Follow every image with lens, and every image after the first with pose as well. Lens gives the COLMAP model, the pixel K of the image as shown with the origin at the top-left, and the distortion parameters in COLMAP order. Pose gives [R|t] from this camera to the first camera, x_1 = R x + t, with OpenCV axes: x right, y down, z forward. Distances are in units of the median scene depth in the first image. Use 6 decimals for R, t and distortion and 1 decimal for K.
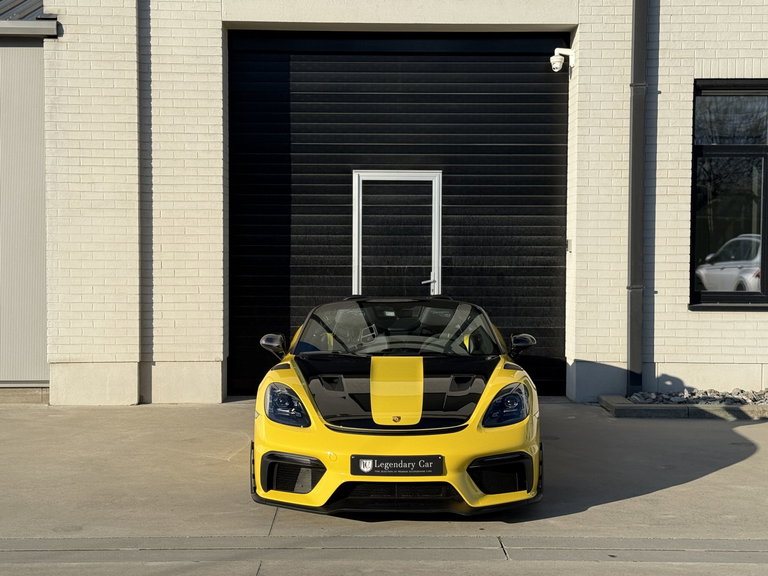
lens RADIAL K [[1245.8, 0, 384.0], [0, 1245.8, 288.0], [0, 0, 1]] dist [0.147919, -0.072415]
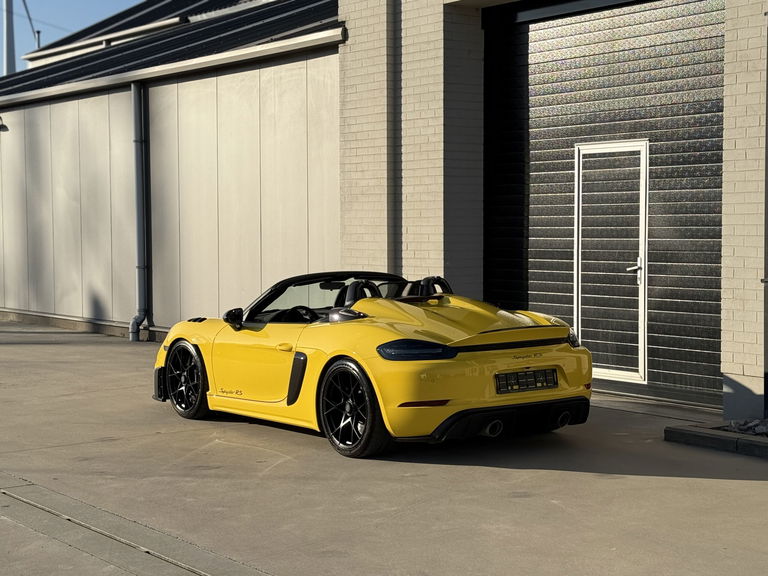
lens RADIAL K [[1392.1, 0, 384.0], [0, 1392.1, 288.0], [0, 0, 1]] dist [0.089810, 0.077247]
pose [[0.566931, 0.032102, -0.823140, 0.767107], [-0.023345, 0.999465, 0.022899, -0.010060], [0.823435, 0.006234, 0.567377, 0.325721]]
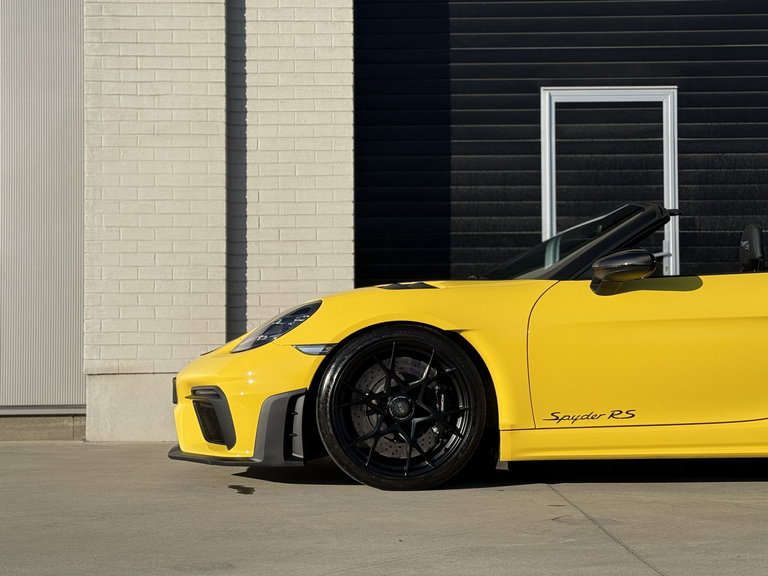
lens RADIAL K [[1345.0, 0, 384.0], [0, 1345.0, 288.0], [0, 0, 1]] dist [0.133382, 0.057510]
pose [[0.999927, -0.009826, -0.007034, -0.108851], [0.009128, 0.995601, -0.093244, 0.080604], [0.007919, 0.093173, 0.995618, 0.310842]]
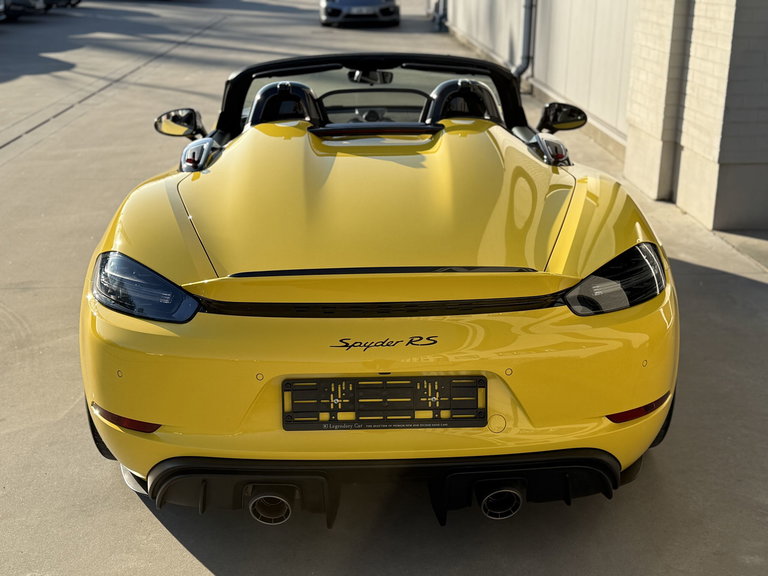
lens RADIAL K [[1071.1, 0, 384.0], [0, 1071.1, 288.0], [0, 0, 1]] dist [0.020994, 0.012009]
pose [[0.006117, 0.297414, -0.954729, 0.386765], [-0.031196, 0.954339, 0.297092, -0.034084], [0.999495, 0.027966, 0.015115, 0.827838]]
